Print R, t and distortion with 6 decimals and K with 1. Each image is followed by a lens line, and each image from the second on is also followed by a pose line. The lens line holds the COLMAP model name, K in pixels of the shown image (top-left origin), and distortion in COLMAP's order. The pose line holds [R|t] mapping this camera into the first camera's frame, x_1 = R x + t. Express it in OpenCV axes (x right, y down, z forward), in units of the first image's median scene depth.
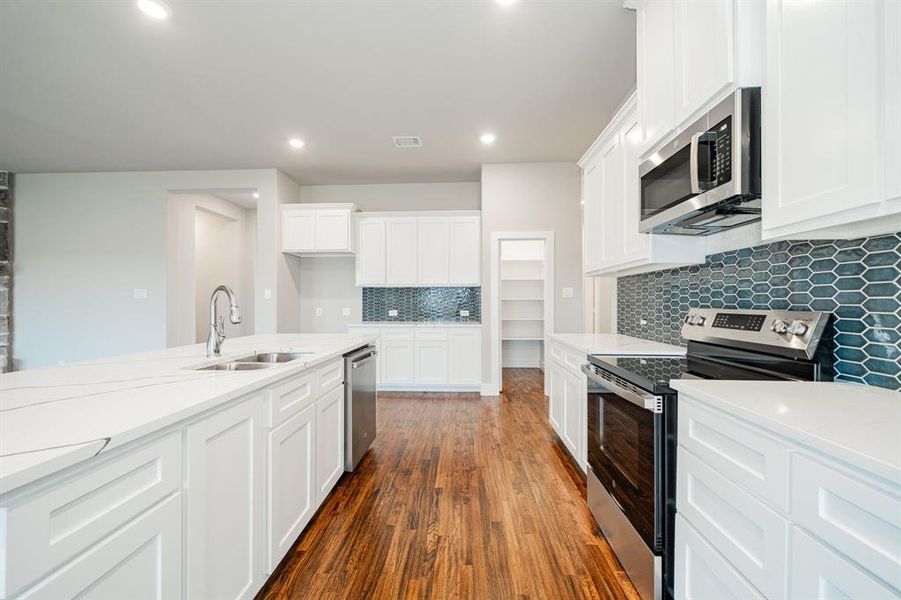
lens RADIAL K [[349.6, 0, 449.1], [0, 349.6, 301.5], [0, 0, 1]] dist [-0.001623, -0.000416]
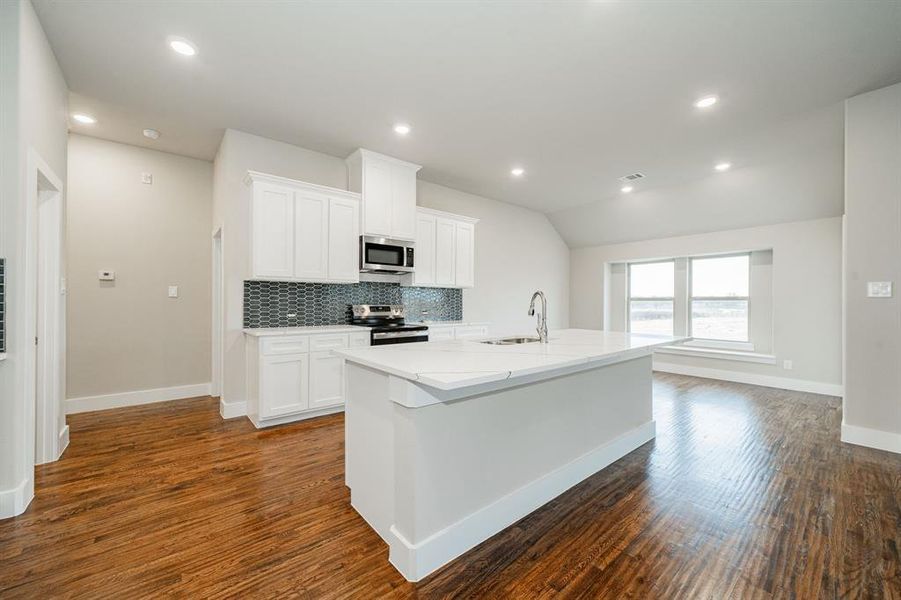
lens RADIAL K [[349.6, 0, 446.9], [0, 349.6, 300.9], [0, 0, 1]] dist [-0.001623, -0.000416]
pose [[-0.666954, 0.001973, 0.745096, -0.830618], [-0.004505, 0.999968, -0.006680, 0.004303], [-0.745085, -0.007812, -0.666924, 1.267163]]
